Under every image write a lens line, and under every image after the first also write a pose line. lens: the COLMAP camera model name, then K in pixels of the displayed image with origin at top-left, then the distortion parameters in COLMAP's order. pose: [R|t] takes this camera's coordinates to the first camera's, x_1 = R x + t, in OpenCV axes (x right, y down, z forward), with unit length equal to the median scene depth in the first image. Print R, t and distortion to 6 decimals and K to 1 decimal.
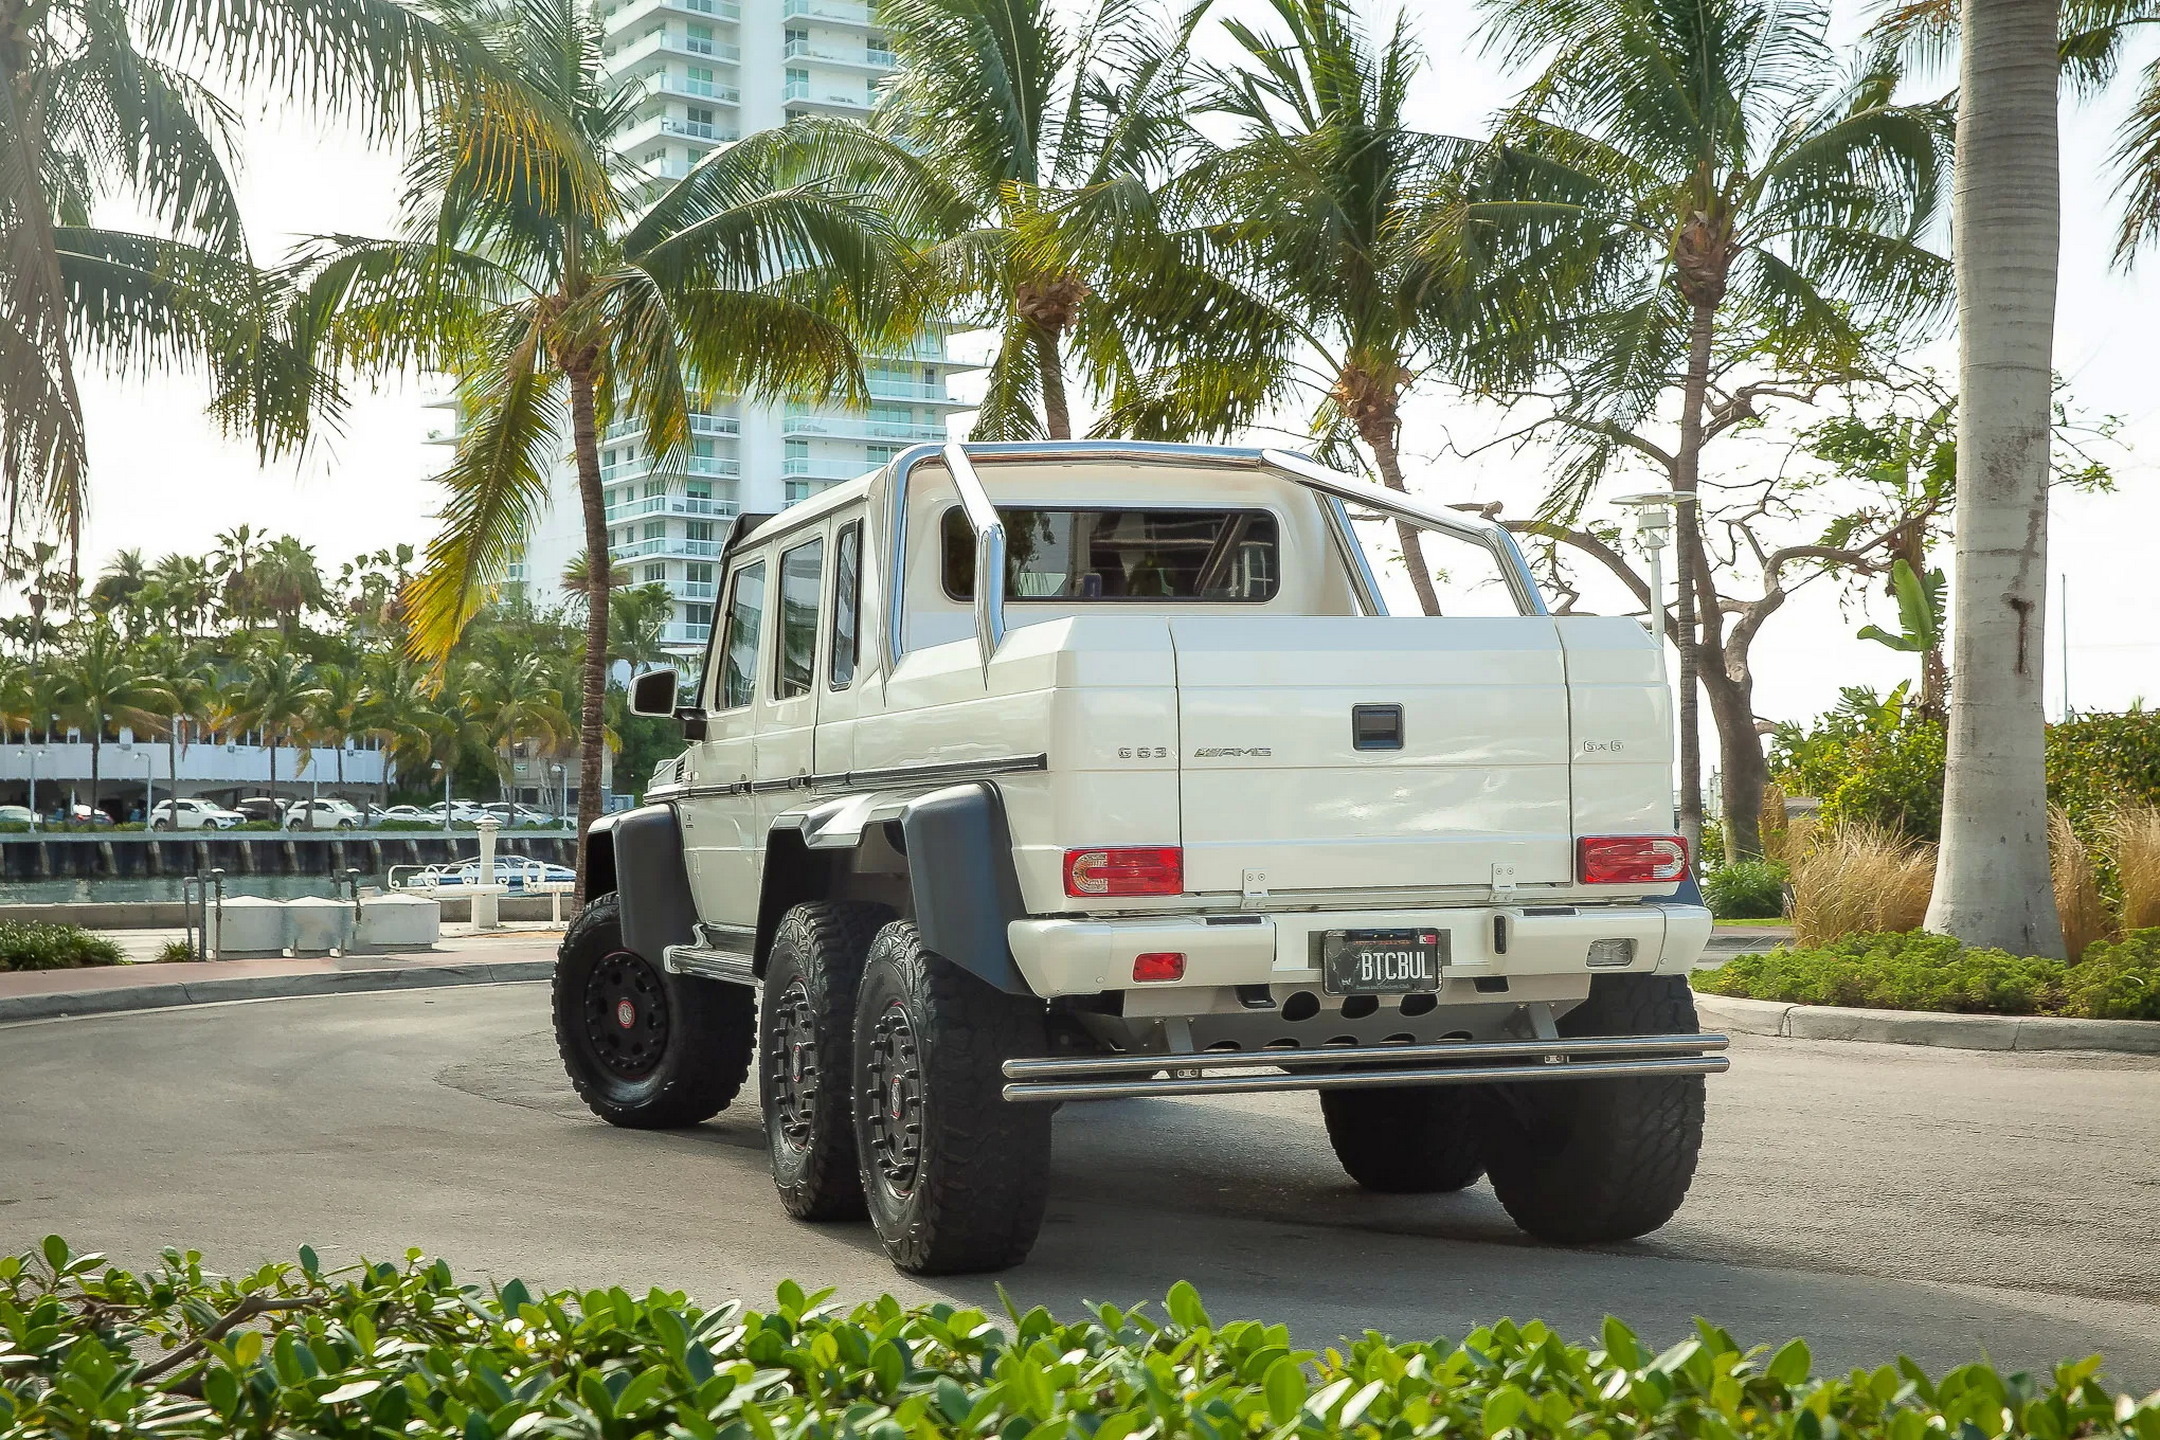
lens RADIAL K [[3253.3, 0, 1080.0], [0, 3253.3, 720.0], [0, 0, 1]] dist [0.104536, 0.035594]
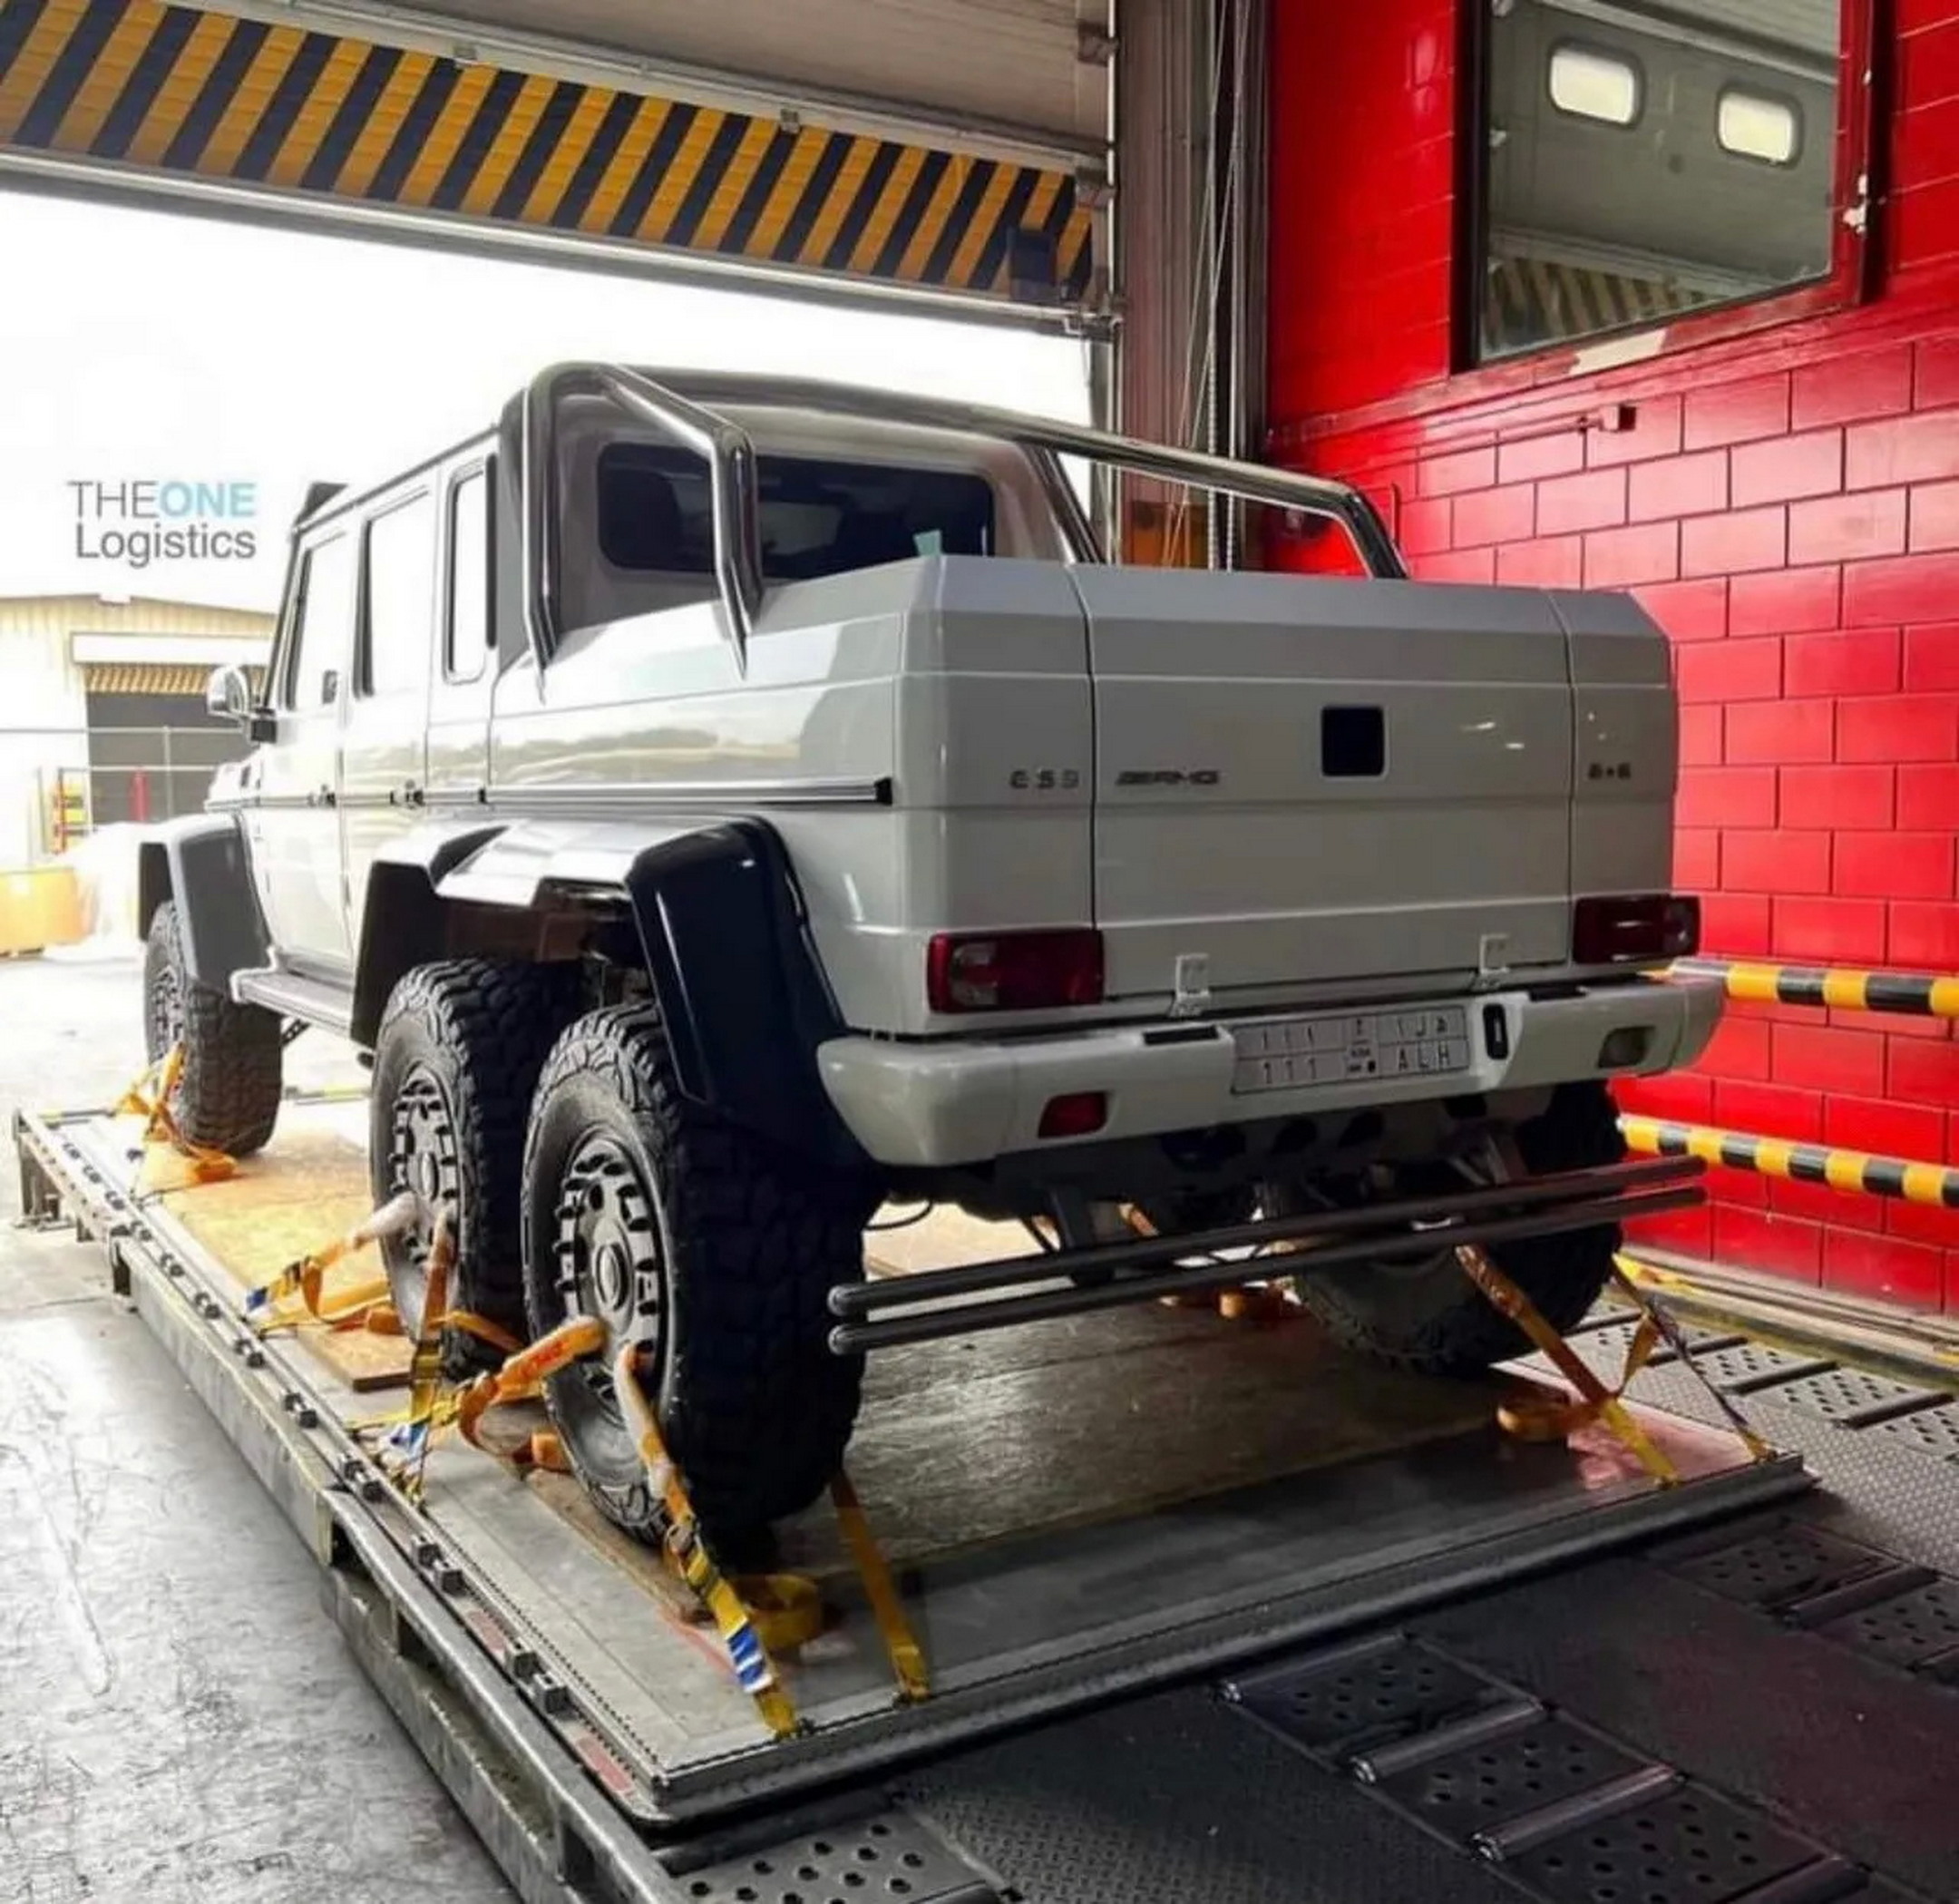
lens RADIAL K [[2080.6, 0, 979.5], [0, 2080.6, 952.0], [0, 0, 1]] dist [-0.013283, -0.009179]
pose [[0.974799, -0.011878, 0.222767, -0.021112], [-0.012013, 0.994338, 0.105587, 0.000274], [-0.222759, -0.105602, 0.969137, 0.155888]]
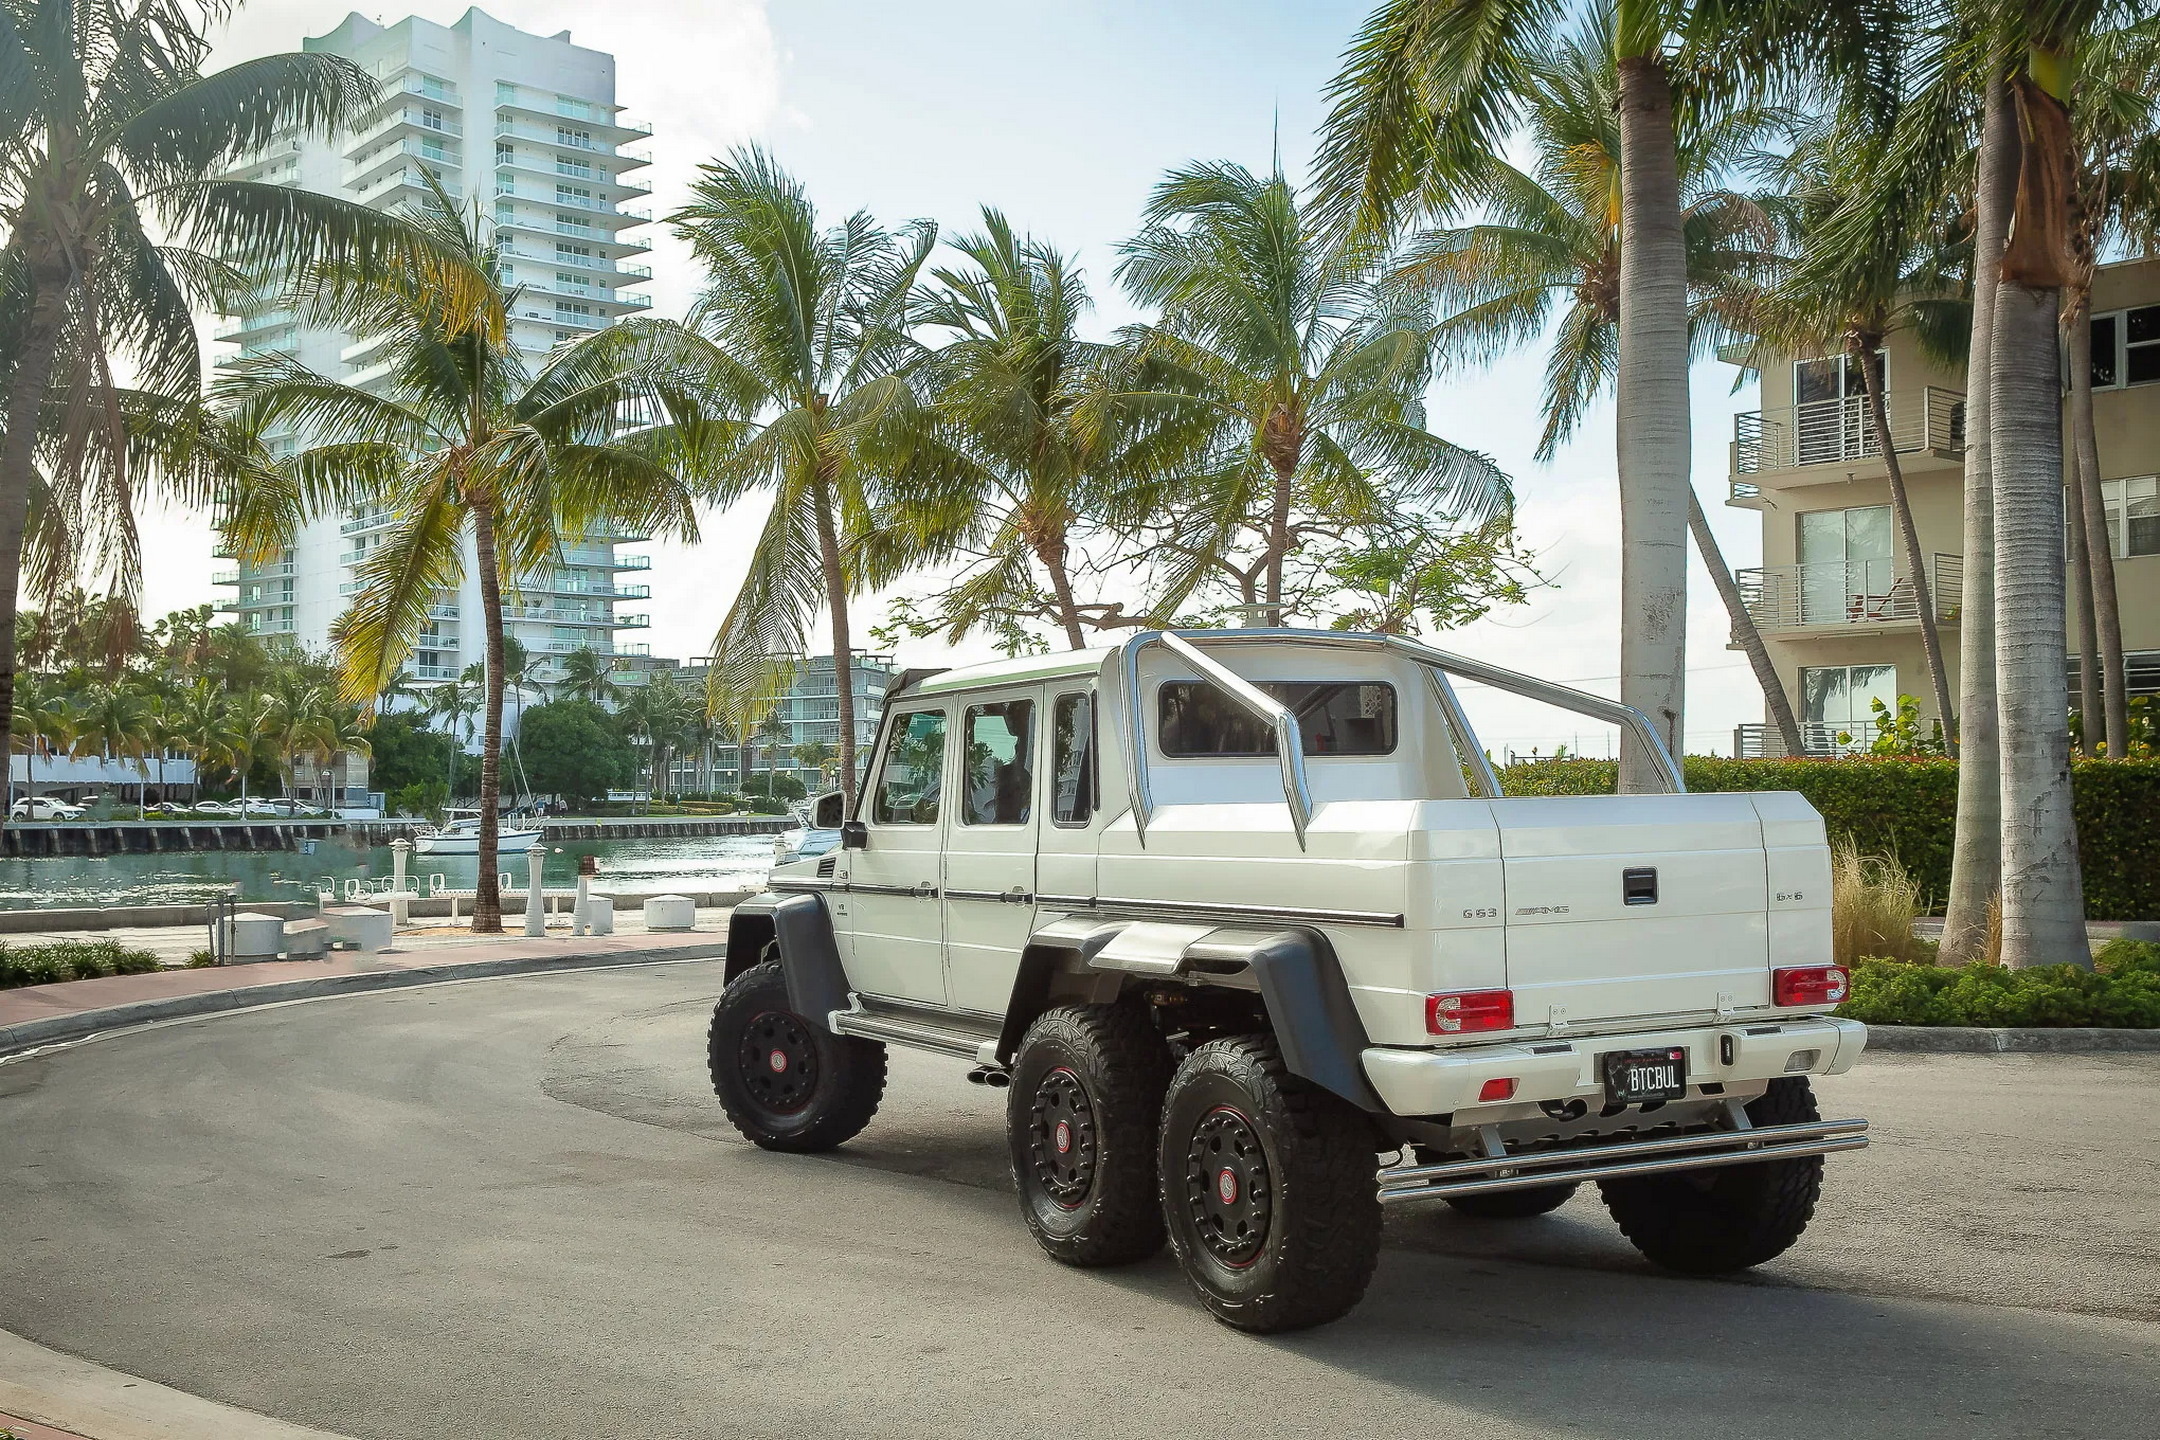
lens RADIAL K [[2293.4, 0, 1080.0], [0, 2293.4, 720.0], [0, 0, 1]] dist [0.023811, 0.029092]
pose [[0.985915, 0.004582, 0.167185, -0.069600], [-0.003600, 0.999974, -0.006174, -0.014379], [-0.167209, 0.005485, 0.985906, 0.045264]]
